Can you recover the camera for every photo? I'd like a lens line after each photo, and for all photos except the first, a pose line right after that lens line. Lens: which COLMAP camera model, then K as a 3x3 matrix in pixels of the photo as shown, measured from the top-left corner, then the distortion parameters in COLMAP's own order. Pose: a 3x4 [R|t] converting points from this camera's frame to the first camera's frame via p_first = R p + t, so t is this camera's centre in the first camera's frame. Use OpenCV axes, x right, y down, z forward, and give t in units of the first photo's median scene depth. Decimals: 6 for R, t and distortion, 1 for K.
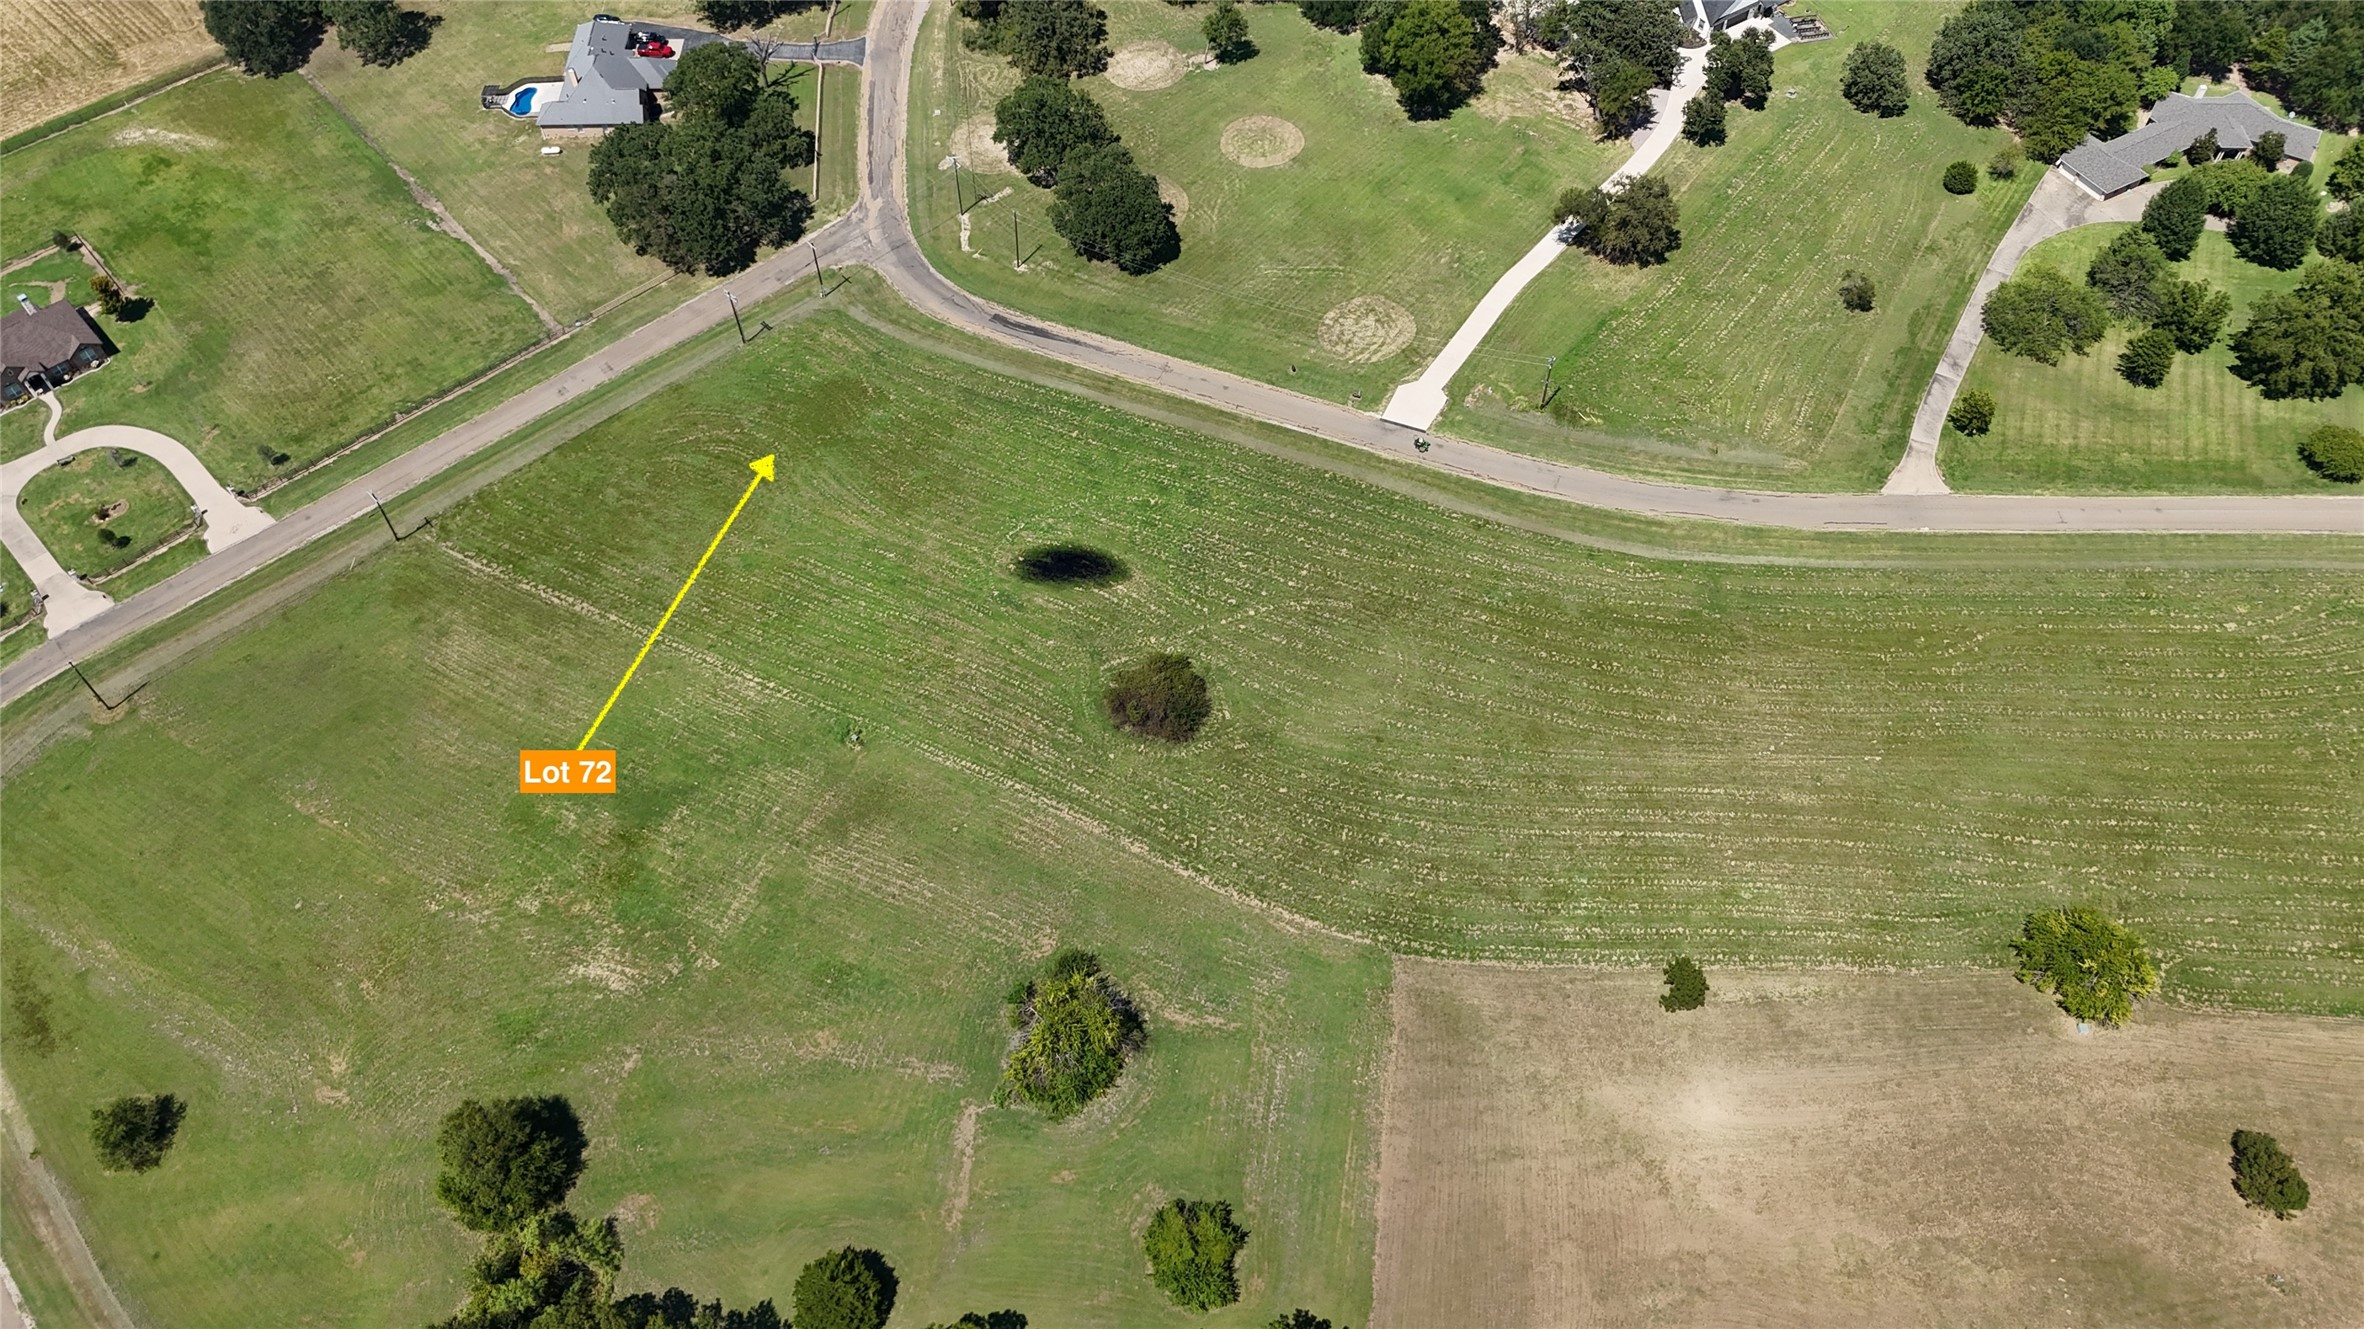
lens RADIAL K [[1741.1, 0, 1180.4], [0, 1741.1, 667.9], [0, 0, 1]] dist [0.061179, -0.050772]
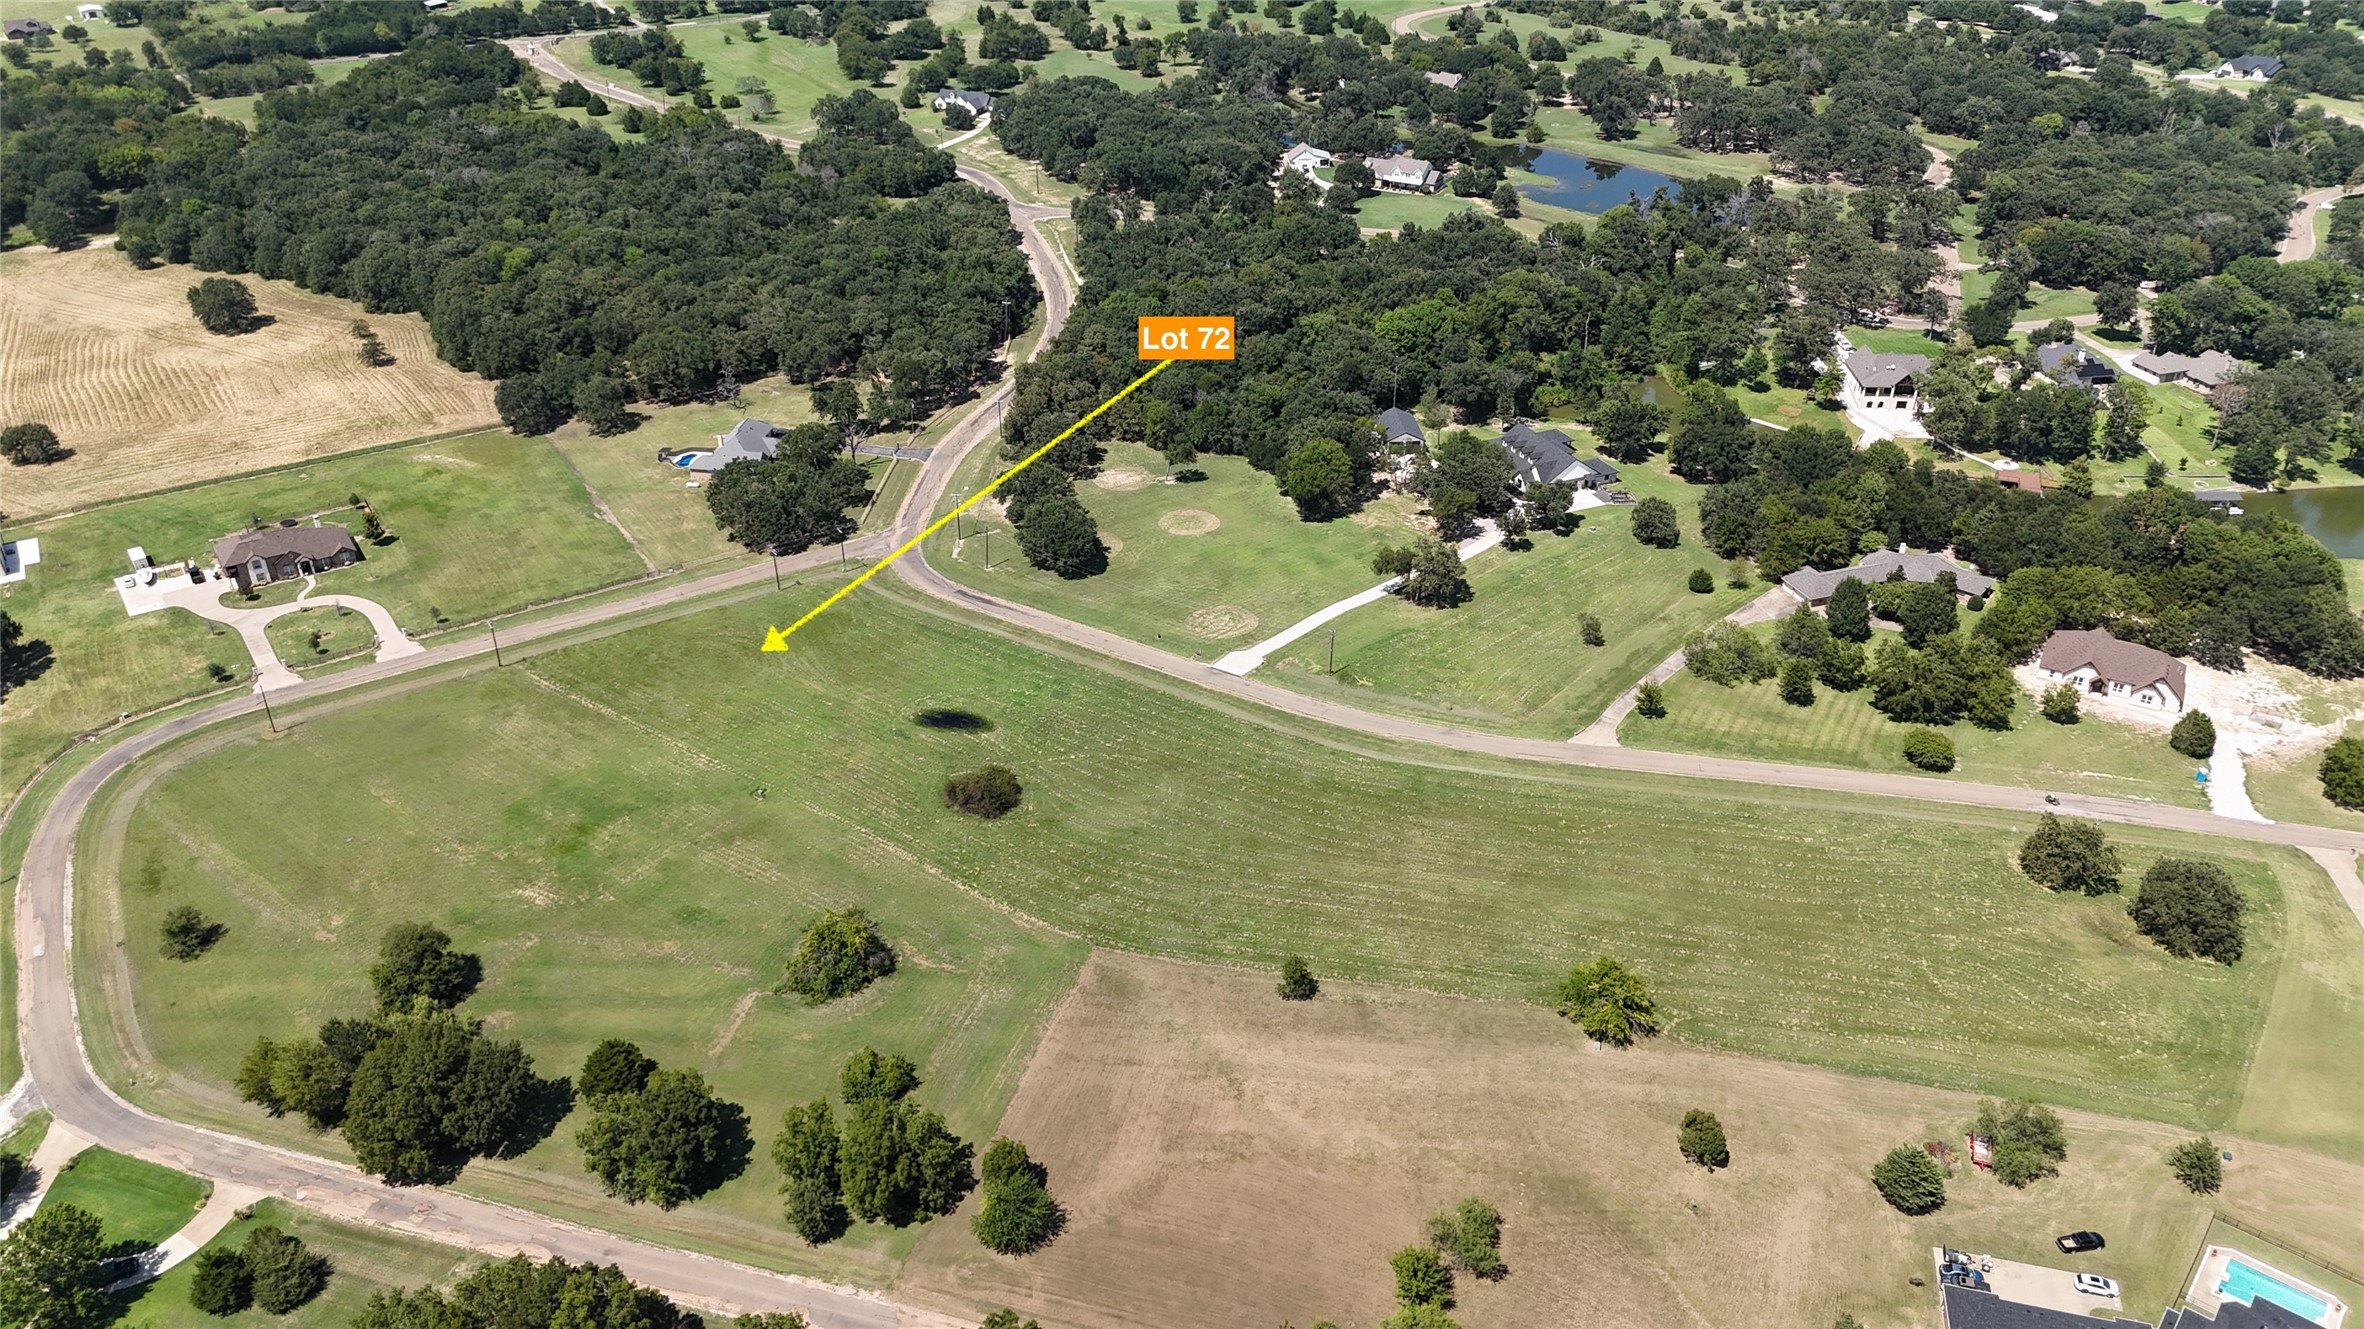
lens RADIAL K [[1741.1, 0, 1180.4], [0, 1741.1, 667.9], [0, 0, 1]] dist [0.061179, -0.050772]
pose [[0.985610, 0.094106, -0.140417, 0.277020], [-0.140511, 0.917899, -0.371104, 0.354686], [0.093965, 0.385494, 0.917913, -0.232055]]
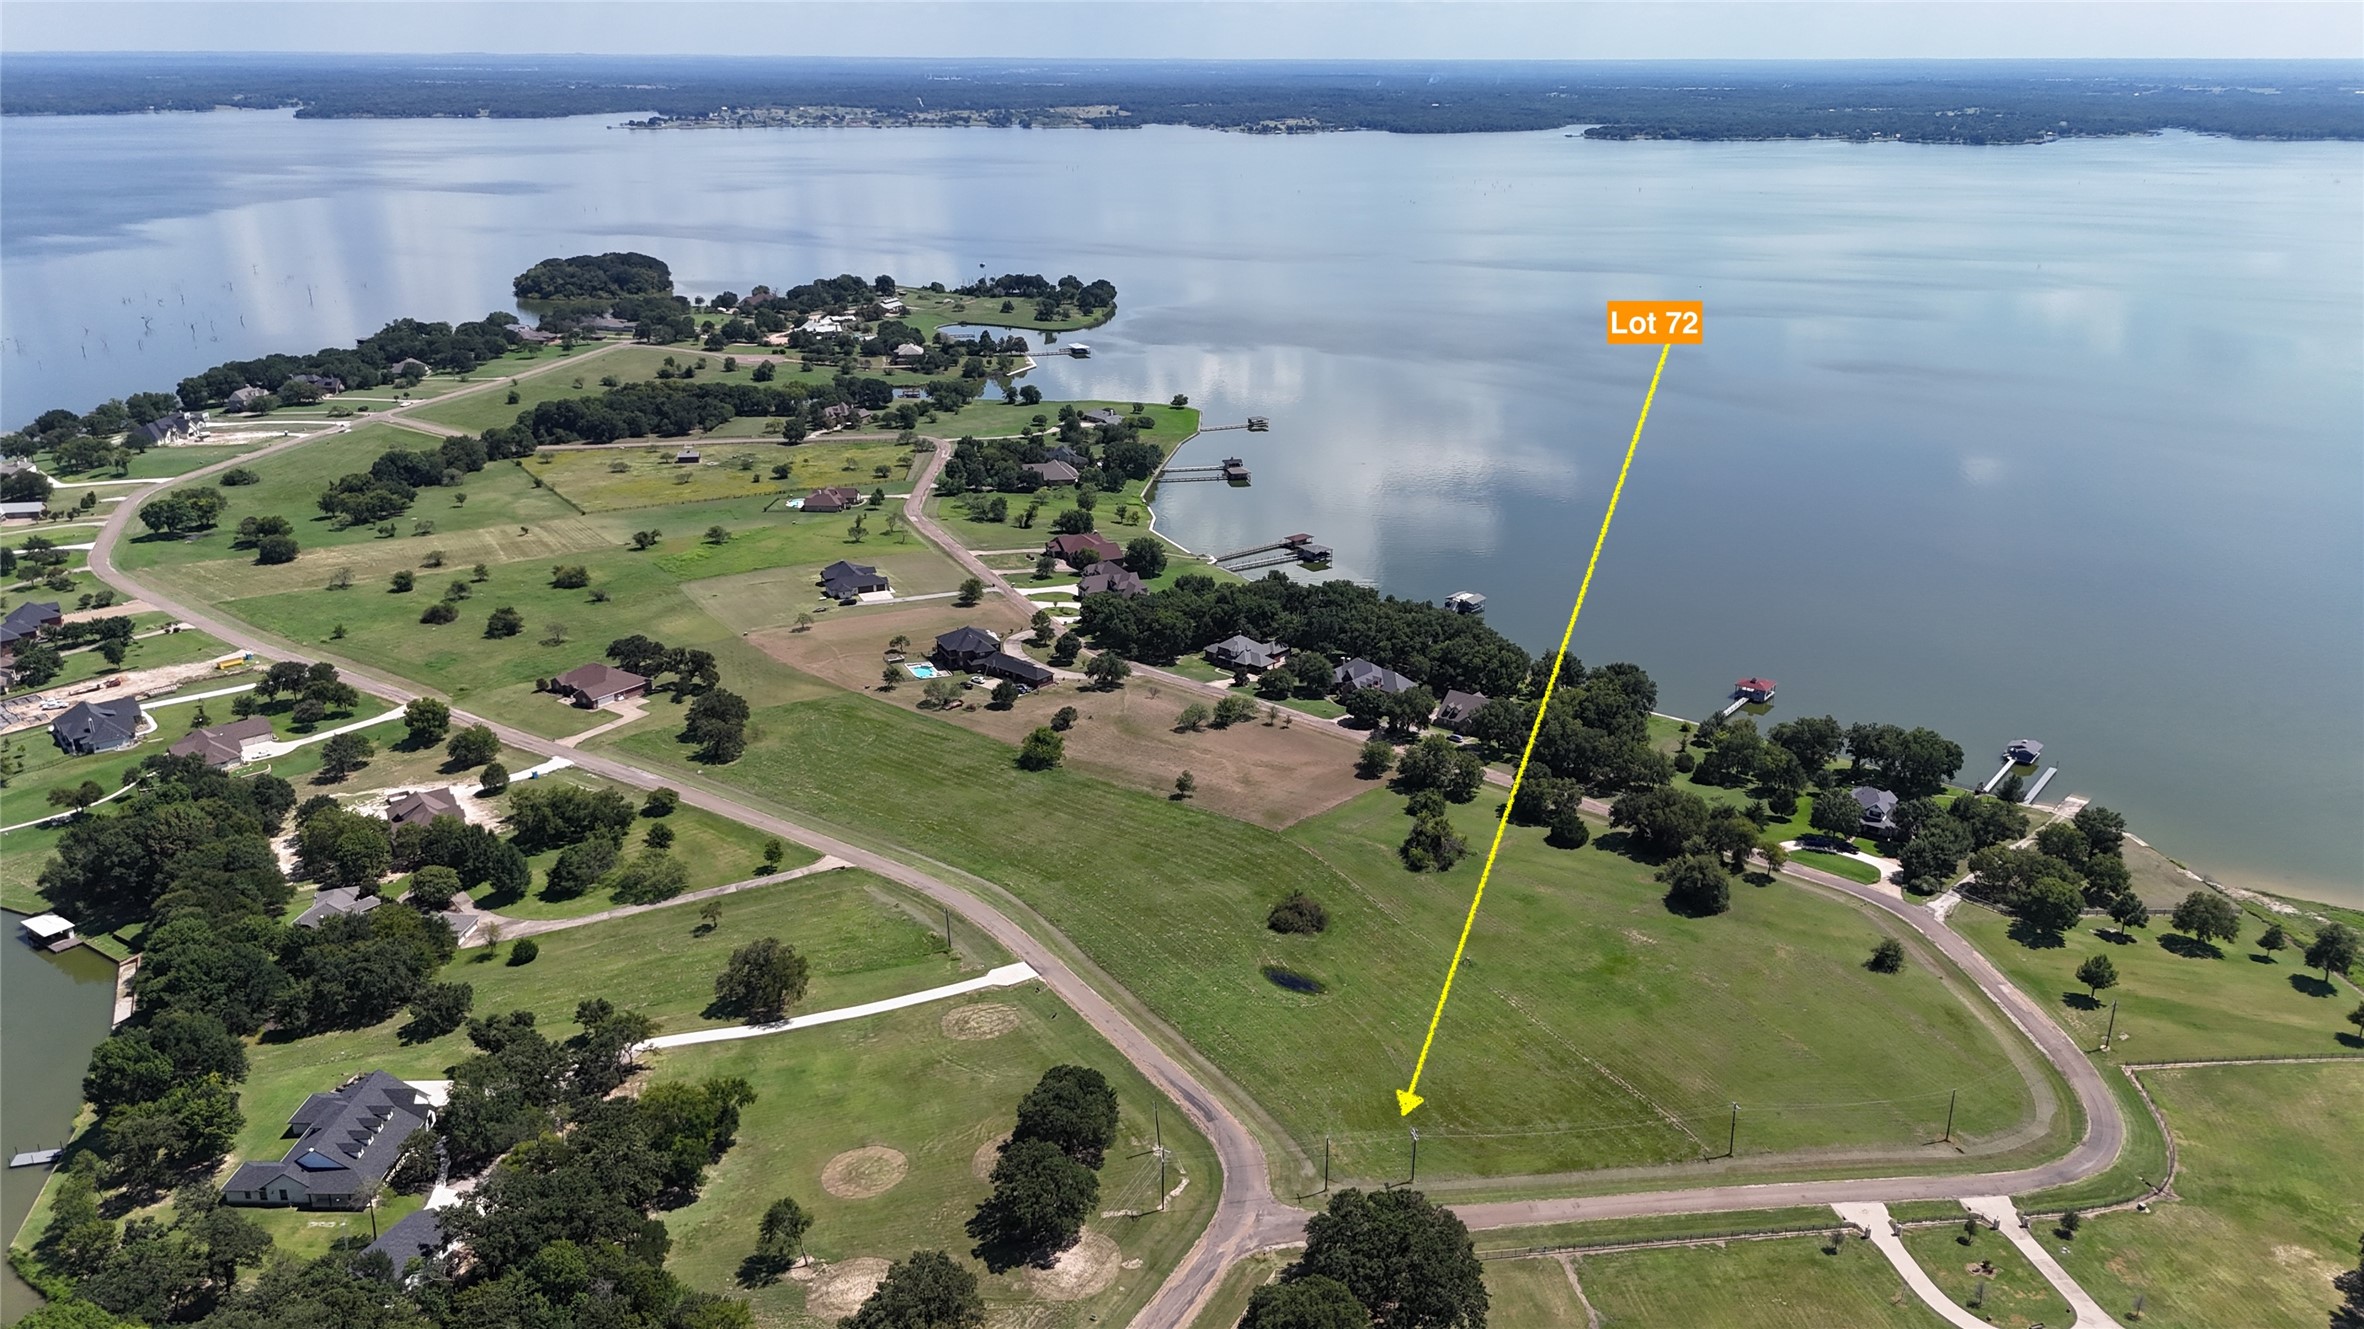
lens RADIAL K [[1732.2, 0, 1181.7], [0, 1732.2, 674.5], [0, 0, 1]] dist [0.077975, -0.079780]
pose [[-0.823306, -0.184825, 0.536664, -0.689155], [0.457043, 0.344784, 0.819900, -1.324025], [-0.336571, 0.920306, -0.199390, 1.003985]]
